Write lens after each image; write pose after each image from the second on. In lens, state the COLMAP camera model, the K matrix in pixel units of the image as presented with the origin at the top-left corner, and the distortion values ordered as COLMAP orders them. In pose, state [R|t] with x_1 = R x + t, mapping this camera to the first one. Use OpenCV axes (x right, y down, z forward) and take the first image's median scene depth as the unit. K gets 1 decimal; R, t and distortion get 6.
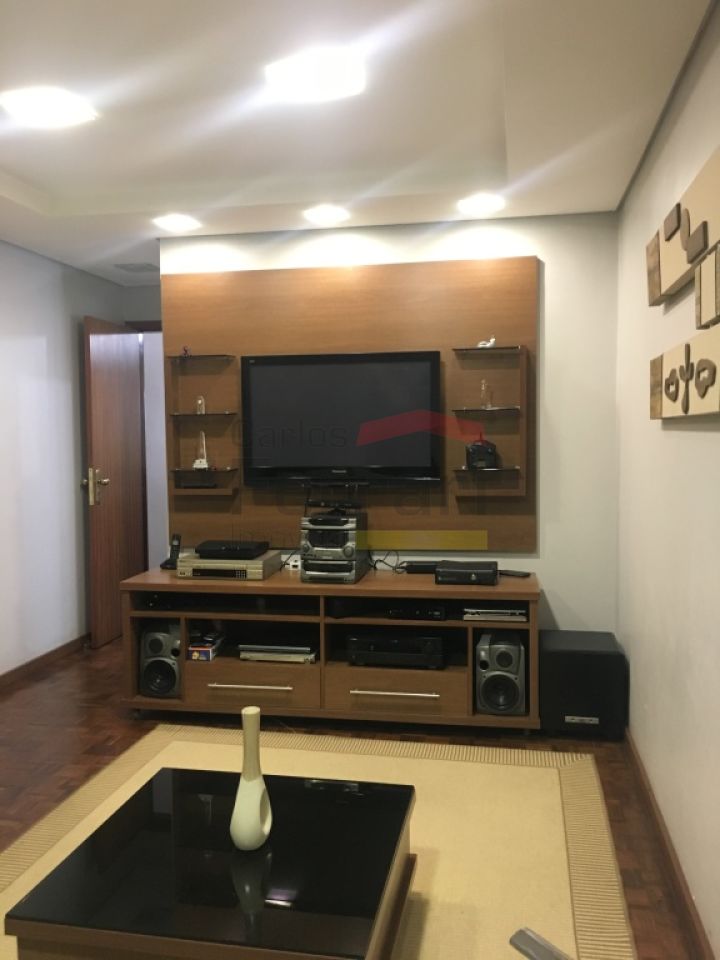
lens RADIAL K [[824.0, 0, 356.8], [0, 824.0, 480.1], [0, 0, 1]] dist [0.086001, -0.107576]
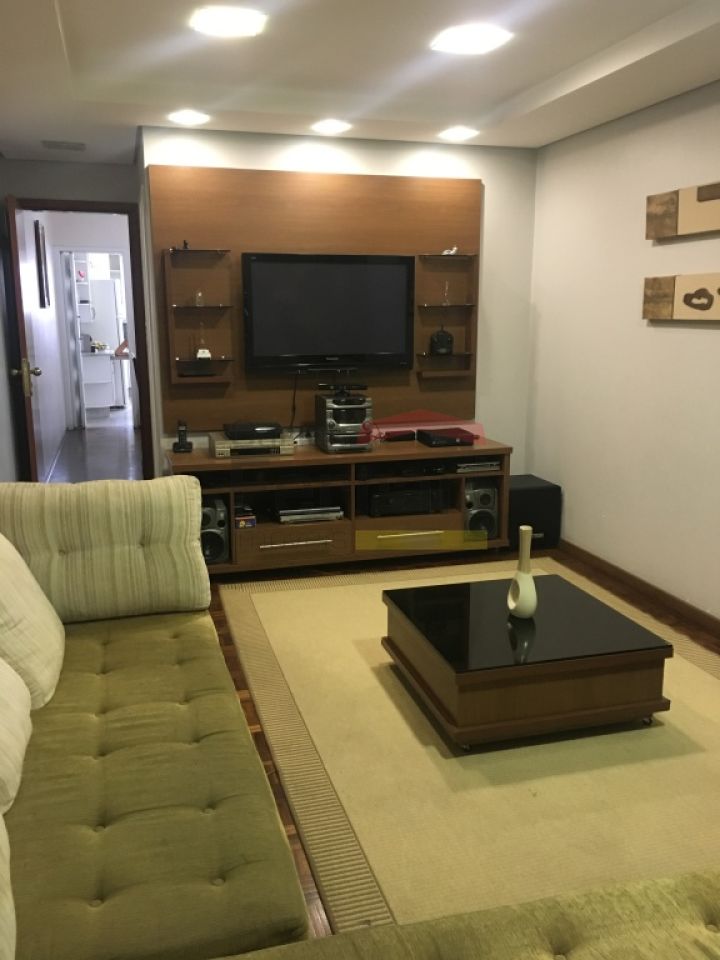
lens RADIAL K [[824.0, 0, 356.8], [0, 824.0, 480.1], [0, 0, 1]] dist [0.086001, -0.107576]
pose [[0.889966, -0.083730, 0.448275, -0.555197], [0.018957, 0.988943, 0.147082, -0.012628], [-0.455634, -0.122400, 0.881712, -0.068813]]
